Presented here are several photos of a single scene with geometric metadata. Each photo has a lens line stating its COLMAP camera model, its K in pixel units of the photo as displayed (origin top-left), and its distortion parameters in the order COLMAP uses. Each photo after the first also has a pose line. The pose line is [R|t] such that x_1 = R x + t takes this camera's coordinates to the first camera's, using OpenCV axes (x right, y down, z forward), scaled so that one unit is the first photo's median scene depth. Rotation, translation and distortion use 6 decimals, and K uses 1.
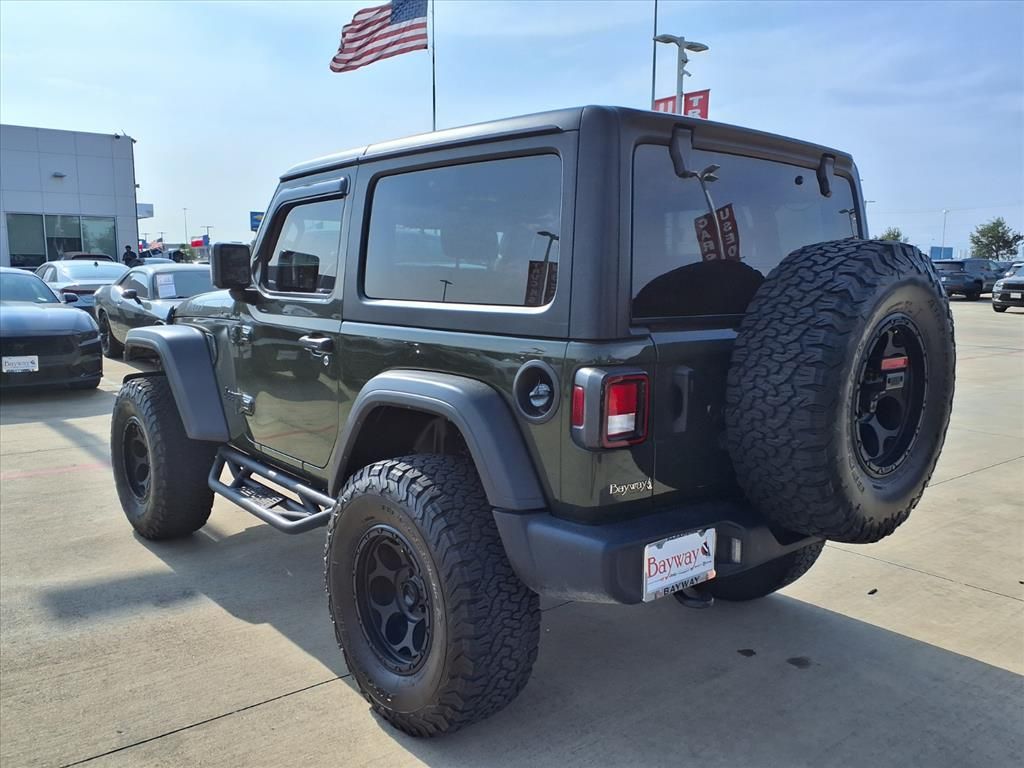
lens RADIAL K [[835.1, 0, 493.7], [0, 835.1, 363.0], [0, 0, 1]] dist [0.006463, -0.004833]
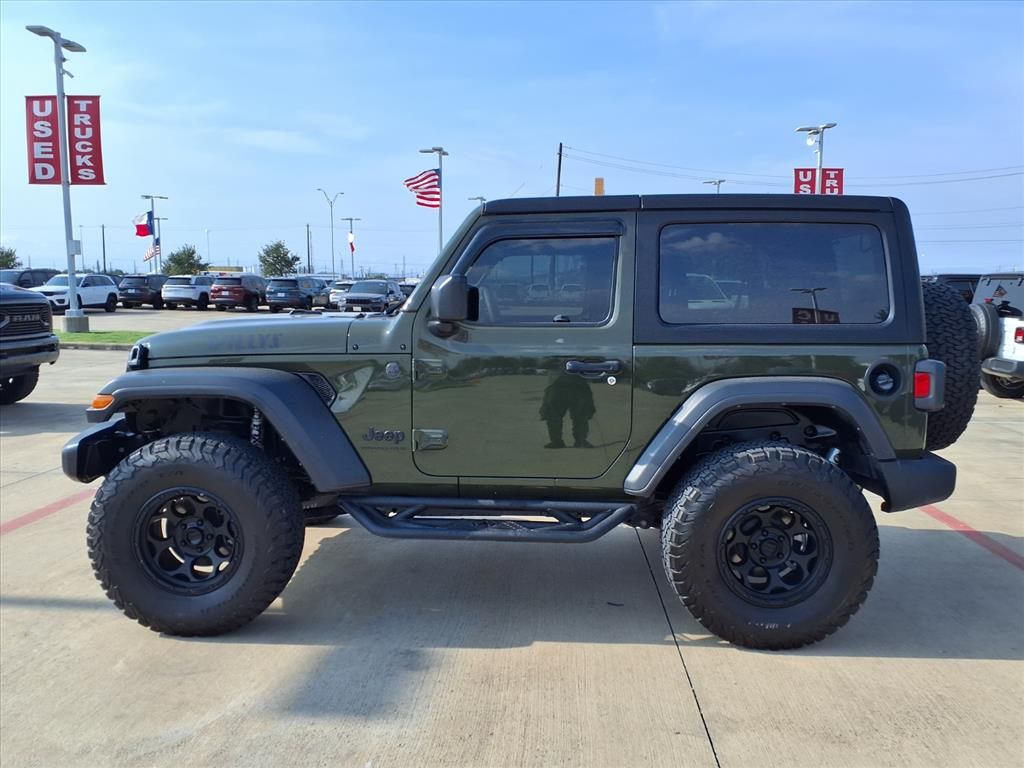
lens RADIAL K [[835.1, 0, 493.7], [0, 835.1, 363.0], [0, 0, 1]] dist [0.006463, -0.004833]
pose [[0.668007, -0.066134, 0.741210, -0.159231], [0.078871, 0.996725, 0.017851, -0.008337], [-0.739963, 0.046536, 0.671036, 0.049803]]
